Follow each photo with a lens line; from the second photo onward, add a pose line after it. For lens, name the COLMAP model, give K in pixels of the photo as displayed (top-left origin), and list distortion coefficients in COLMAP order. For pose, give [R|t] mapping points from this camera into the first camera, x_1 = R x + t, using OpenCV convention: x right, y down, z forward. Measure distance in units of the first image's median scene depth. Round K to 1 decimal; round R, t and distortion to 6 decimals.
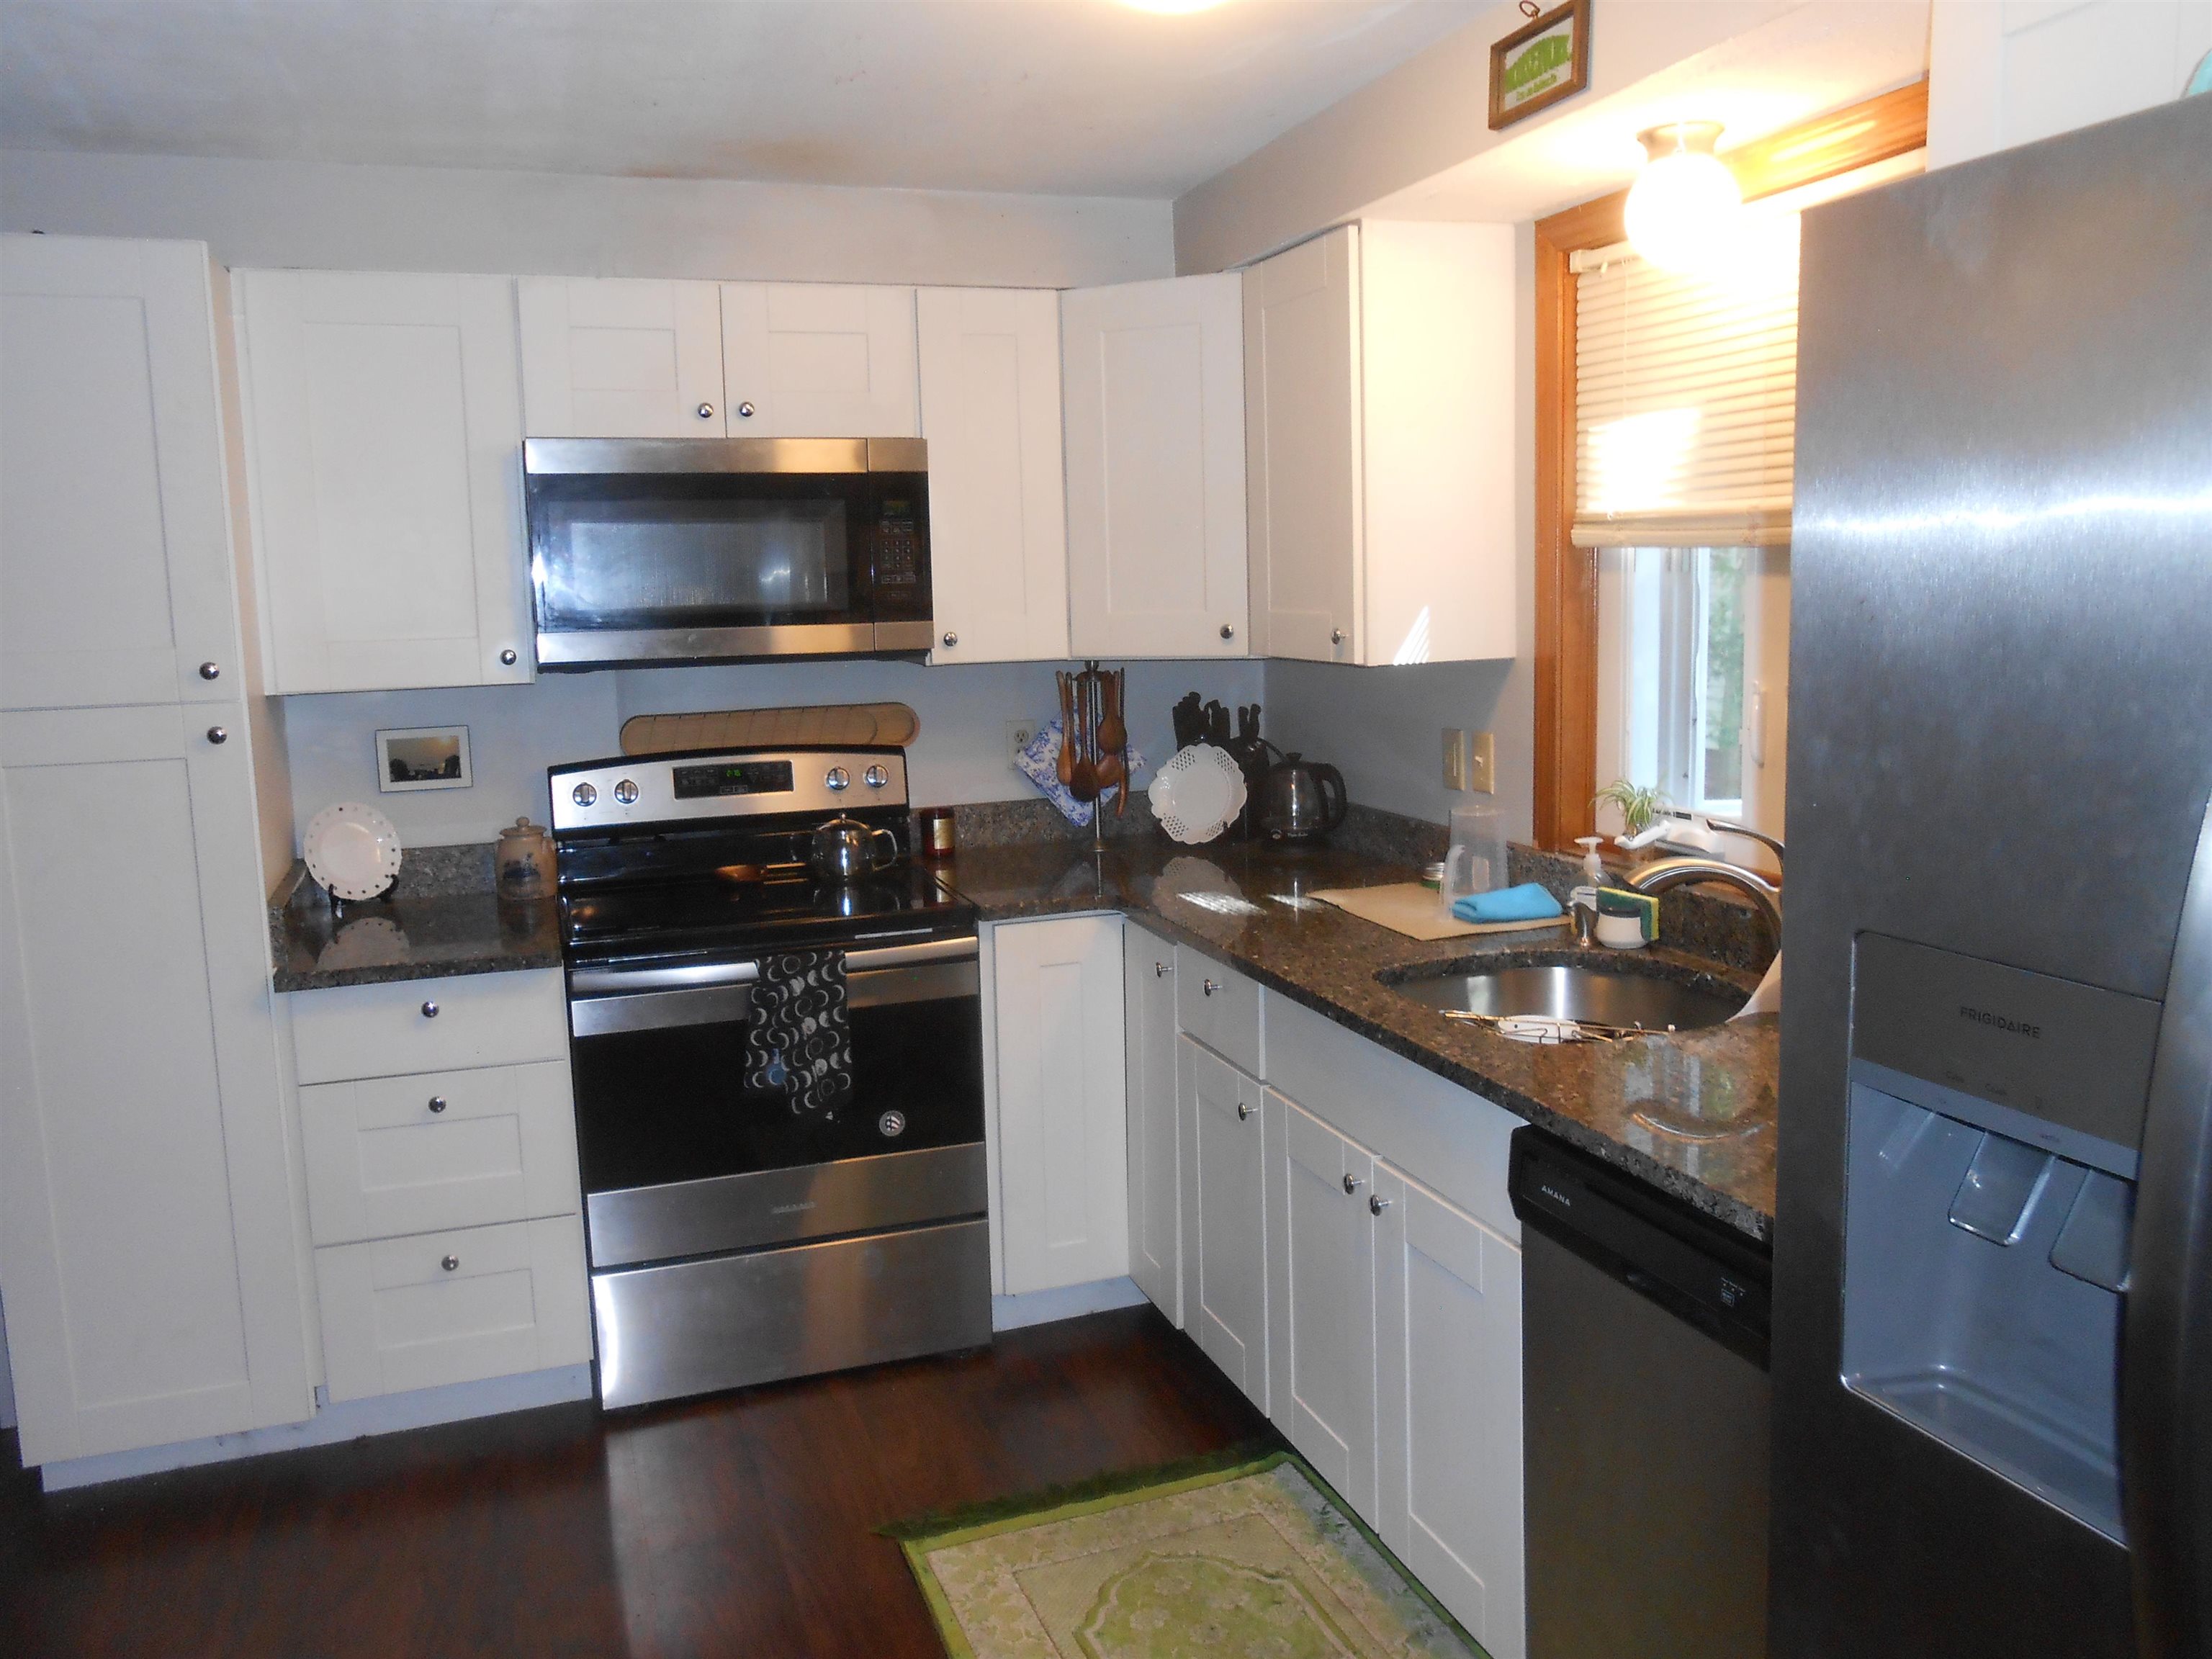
lens RADIAL K [[1677.4, 0, 1116.7], [0, 1677.4, 831.2], [0, 0, 1]] dist [-0.071110, 0.054190]
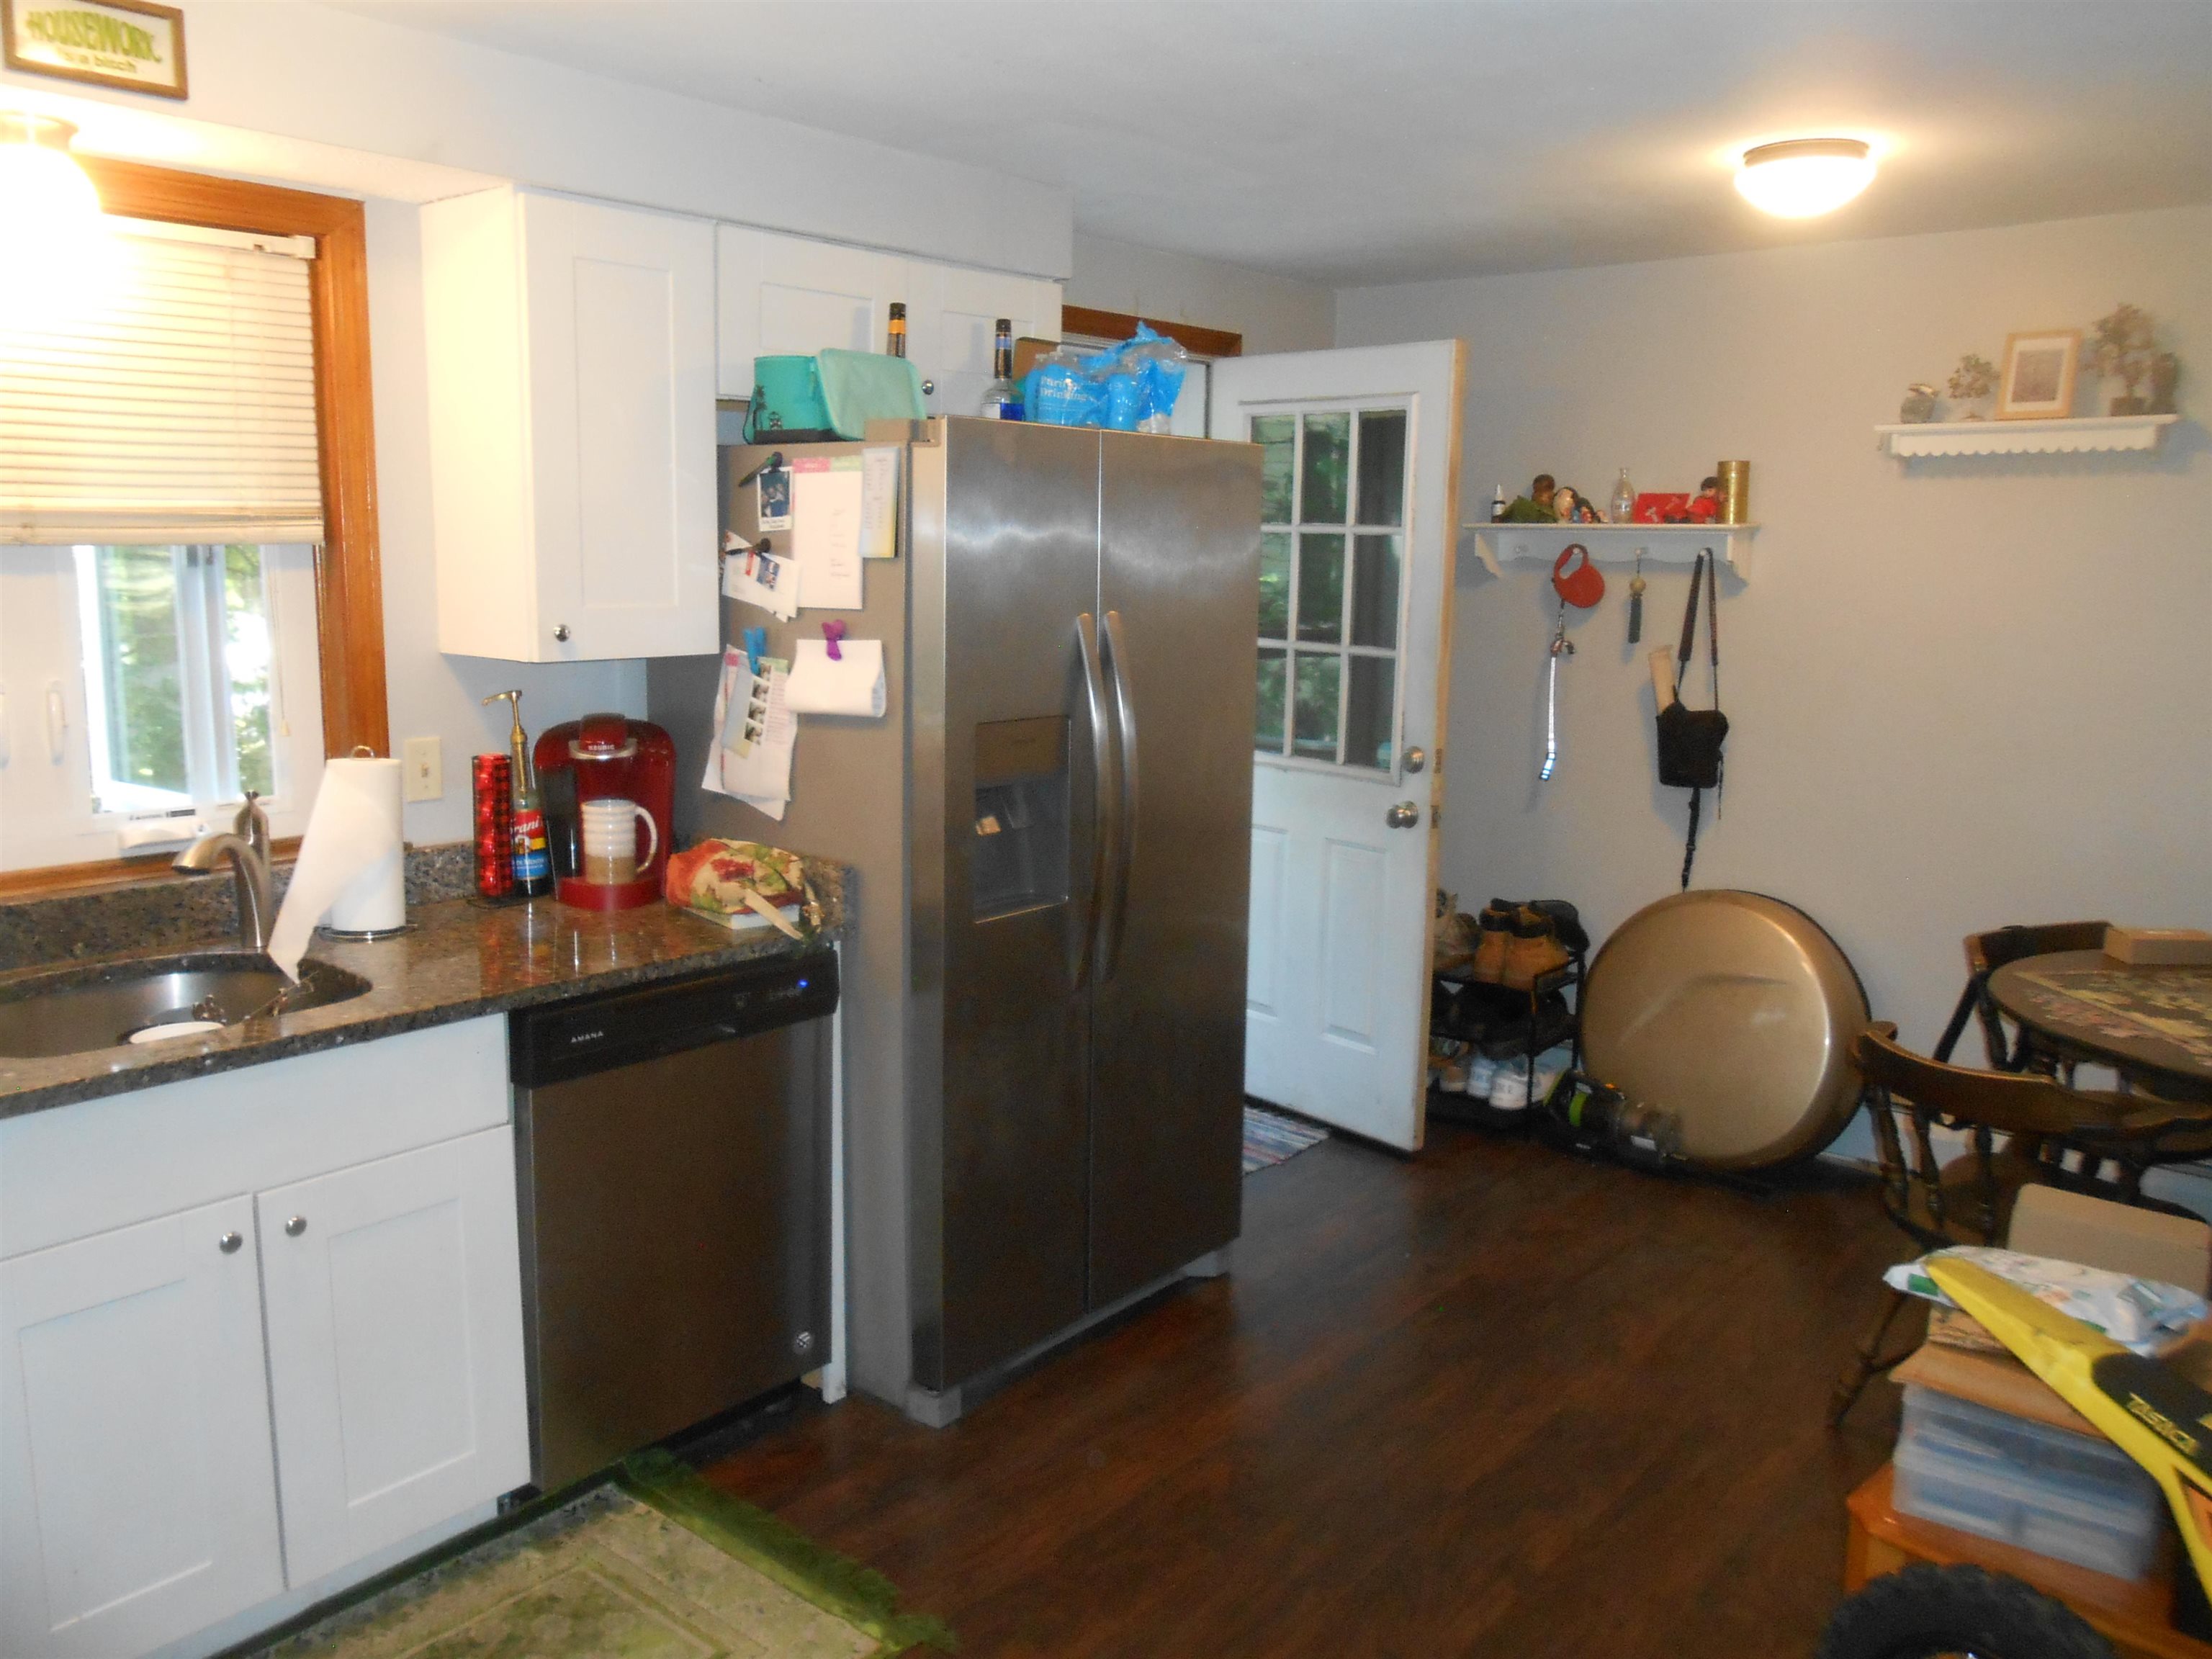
lens RADIAL K [[1693.2, 0, 1101.5], [0, 1693.2, 816.1], [0, 0, 1]] dist [-0.045168, 0.004967]
pose [[-0.501307, -0.112827, 0.857882, -0.656082], [0.129245, 0.970575, 0.203173, -0.105702], [-0.855563, 0.212729, -0.471974, 0.759548]]
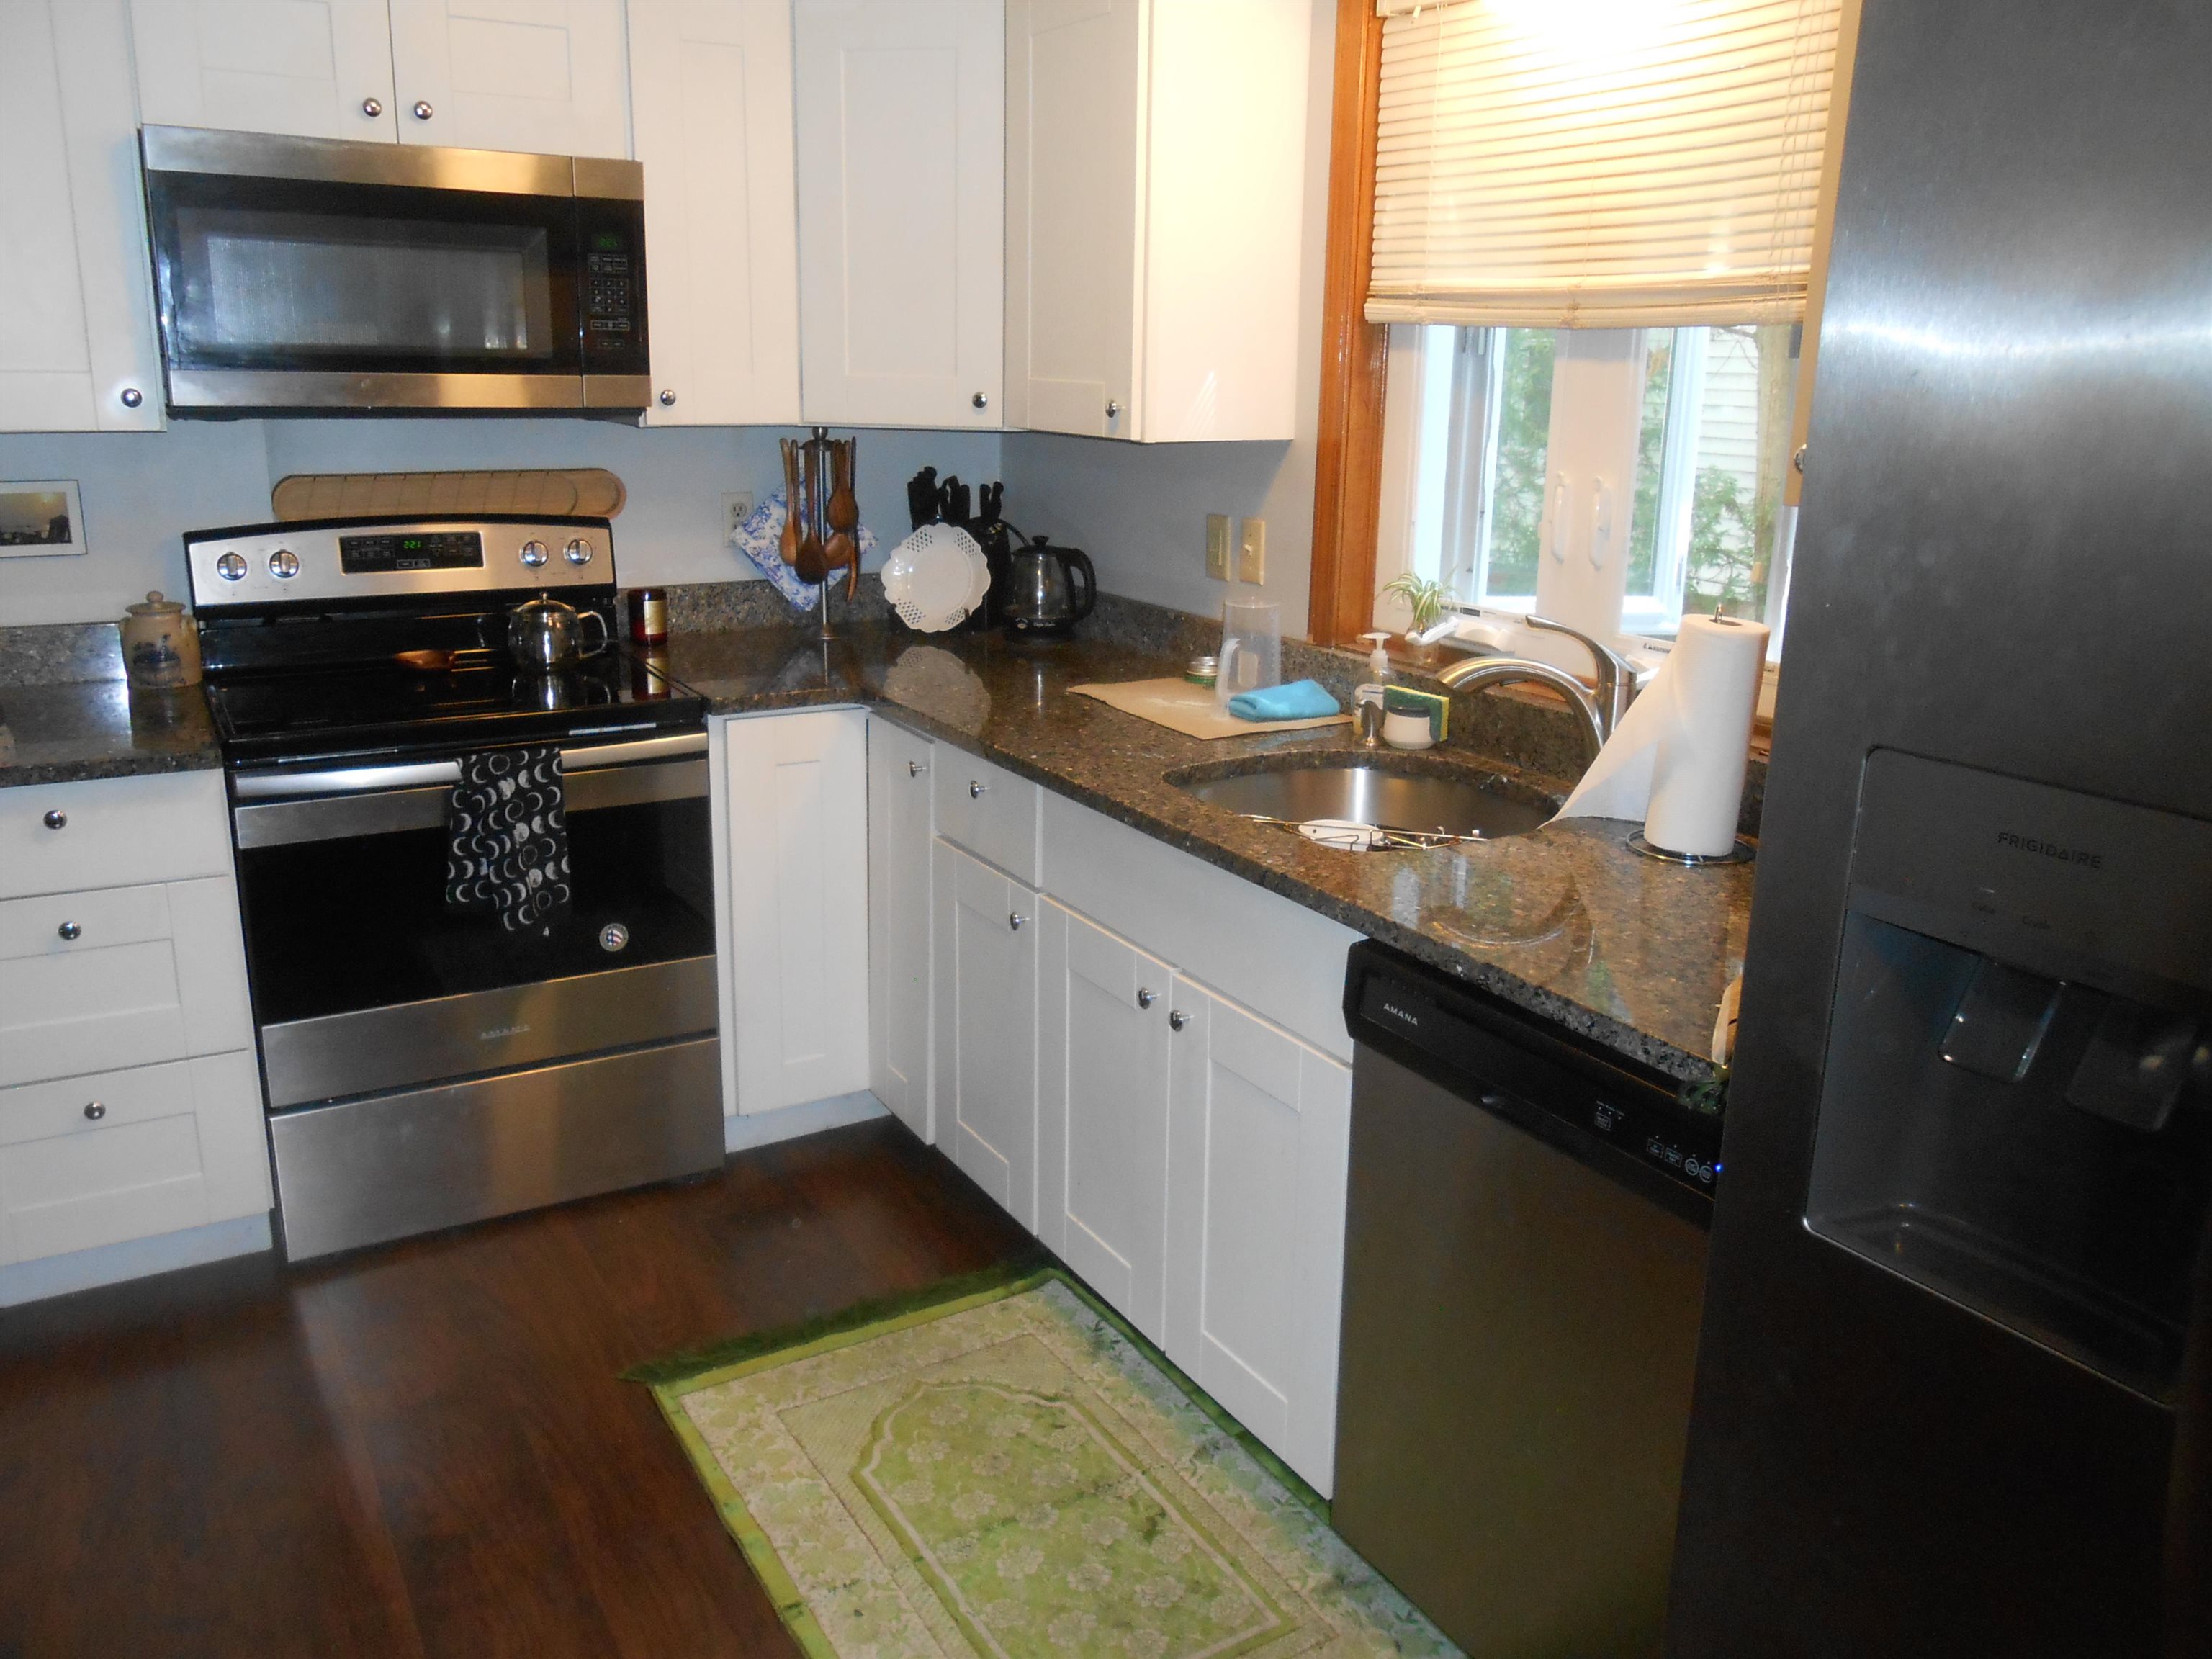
lens RADIAL K [[1691.4, 0, 1102.4], [0, 1691.4, 829.3], [0, 0, 1]] dist [-0.066150, 0.068876]
pose [[0.980832, -0.007524, 0.194711, -0.054385], [-0.016750, 0.992300, 0.122721, -0.000452], [-0.194135, -0.123630, 0.973153, 0.067680]]
